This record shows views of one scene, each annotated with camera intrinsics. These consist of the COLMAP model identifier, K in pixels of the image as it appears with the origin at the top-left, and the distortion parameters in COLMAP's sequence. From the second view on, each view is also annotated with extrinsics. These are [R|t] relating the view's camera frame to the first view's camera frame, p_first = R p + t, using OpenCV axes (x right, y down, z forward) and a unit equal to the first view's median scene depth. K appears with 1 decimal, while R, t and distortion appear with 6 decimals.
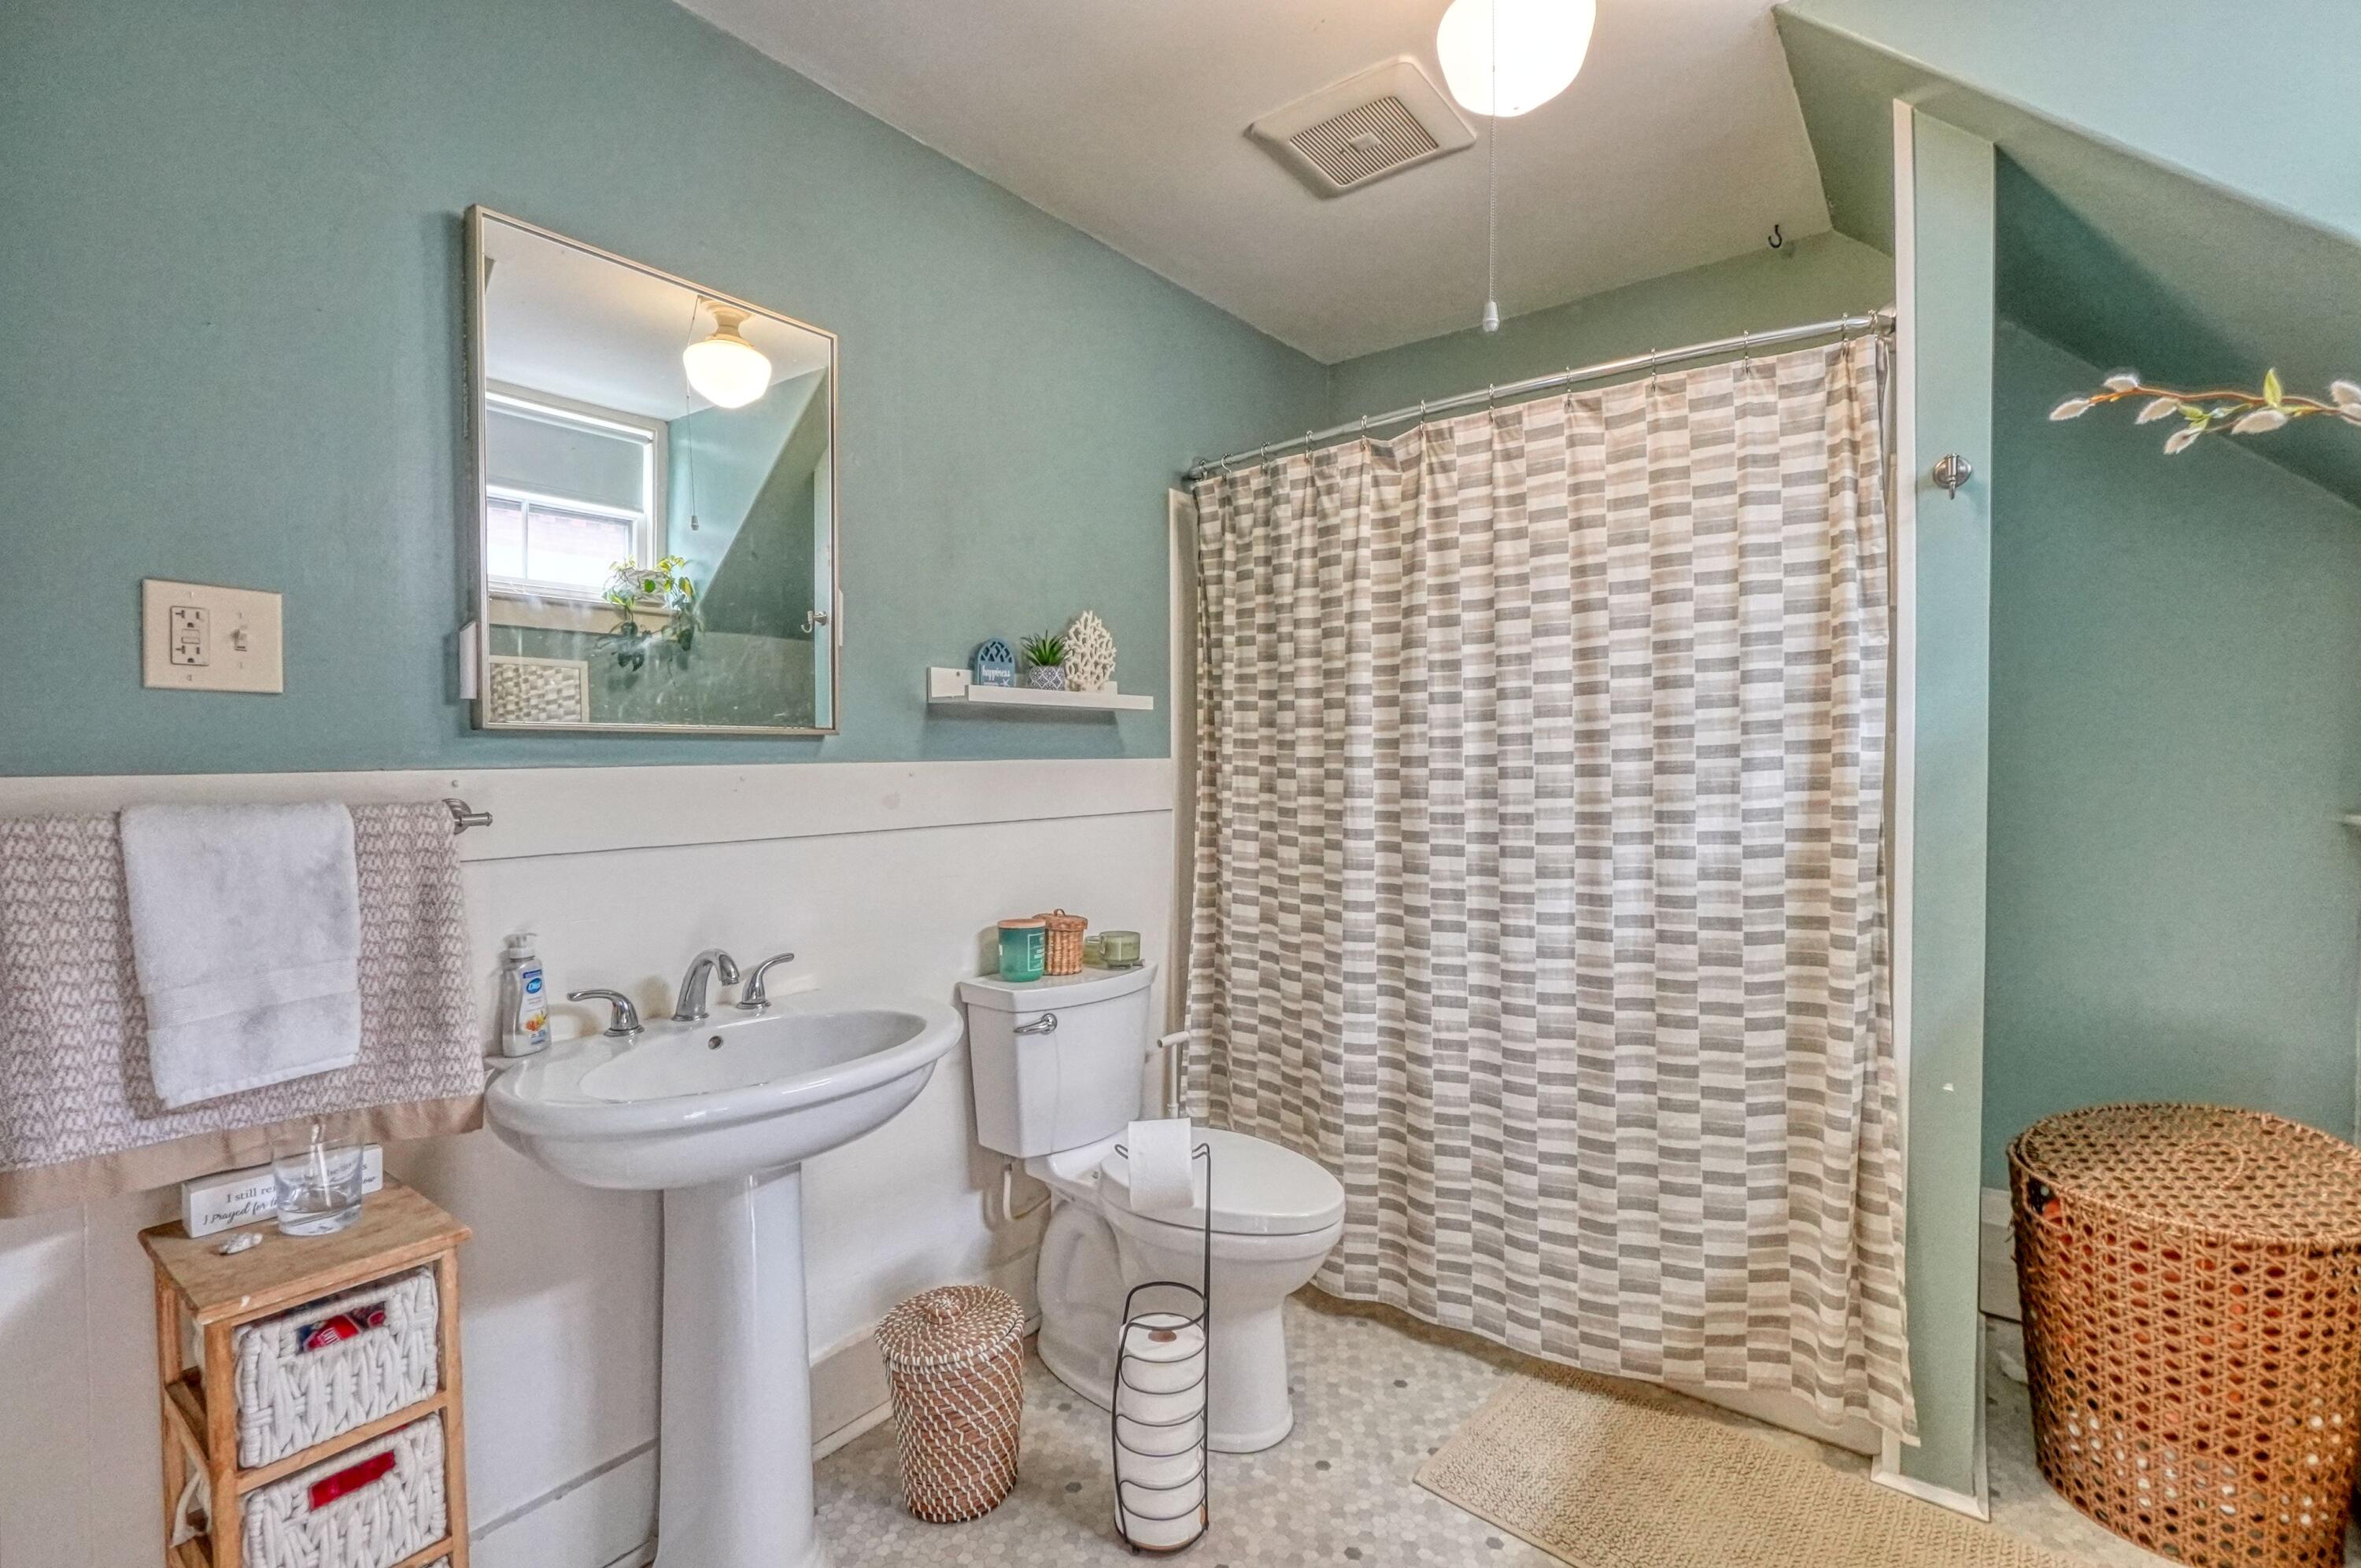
lens RADIAL K [[1042.5, 0, 1177.8], [0, 1042.5, 778.6], [0, 0, 1]] dist [0.000034, 0.002213]
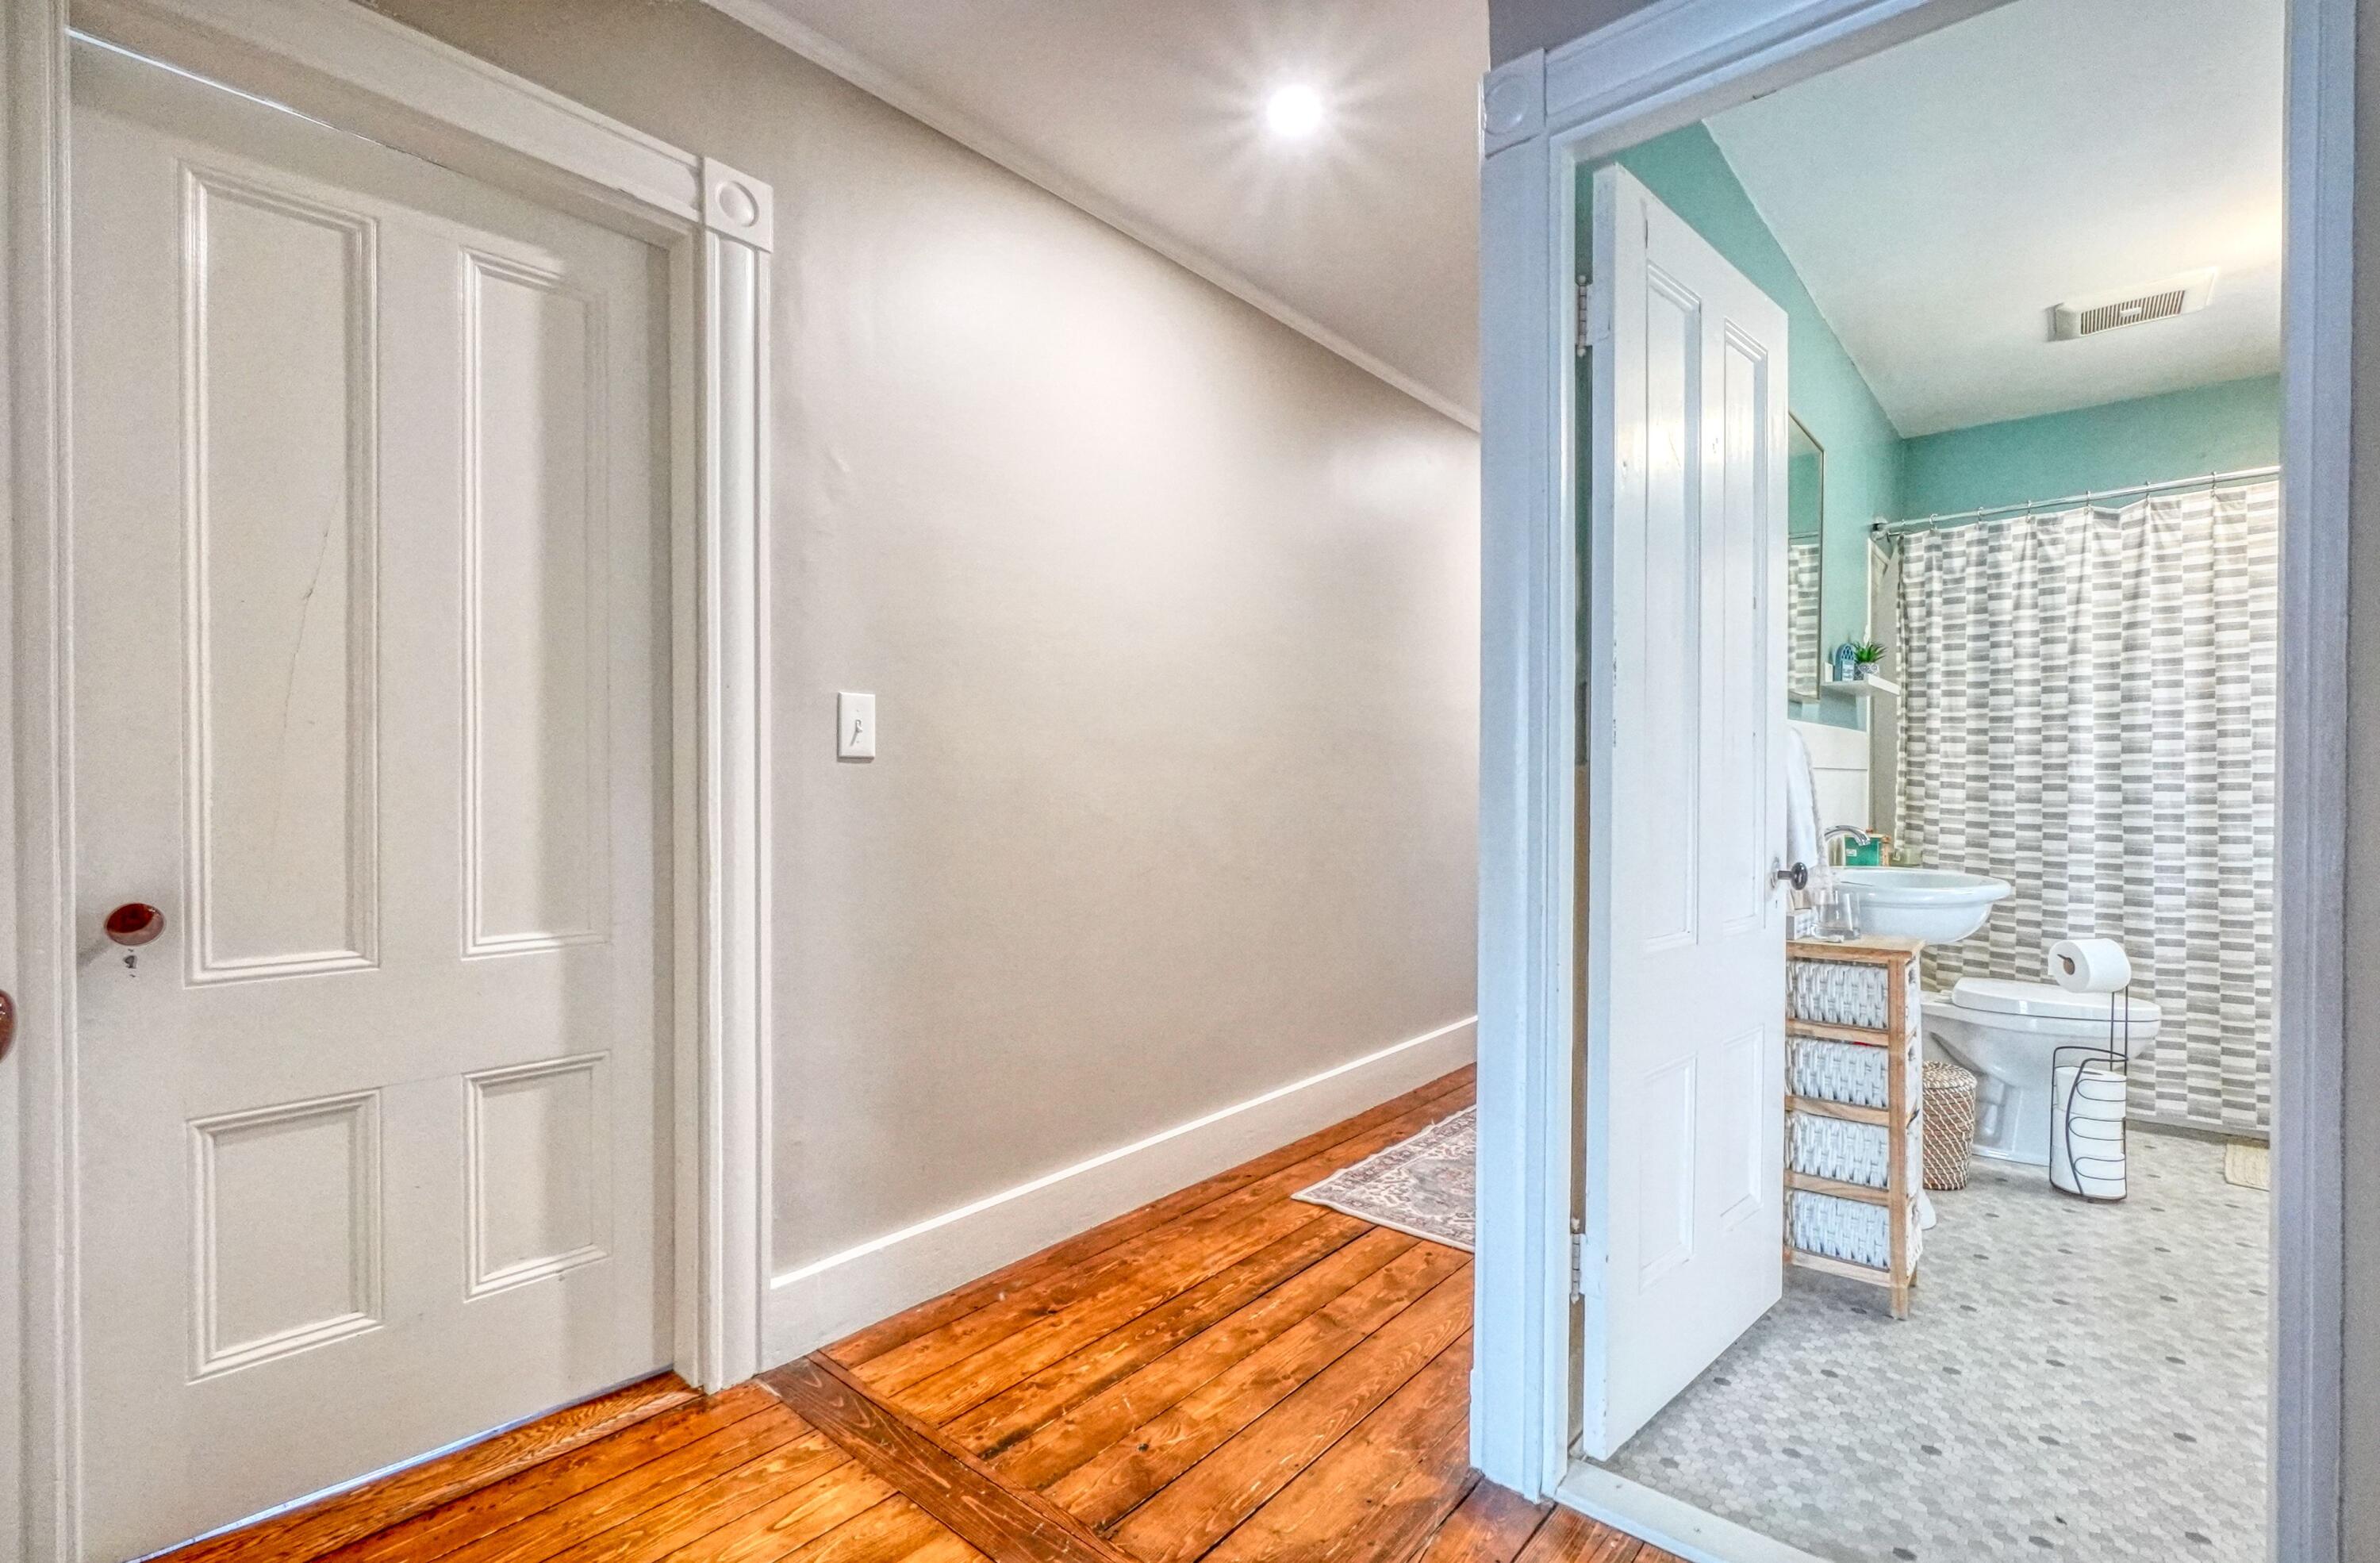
lens RADIAL K [[1051.1, 0, 1194.0], [0, 1051.1, 788.6], [0, 0, 1]] dist [0.000034, 0.002213]
pose [[0.998641, 0.004909, -0.051880, -0.980919], [-0.005489, 0.999924, -0.011044, 0.089108], [0.051822, 0.011314, 0.998592, -0.521964]]
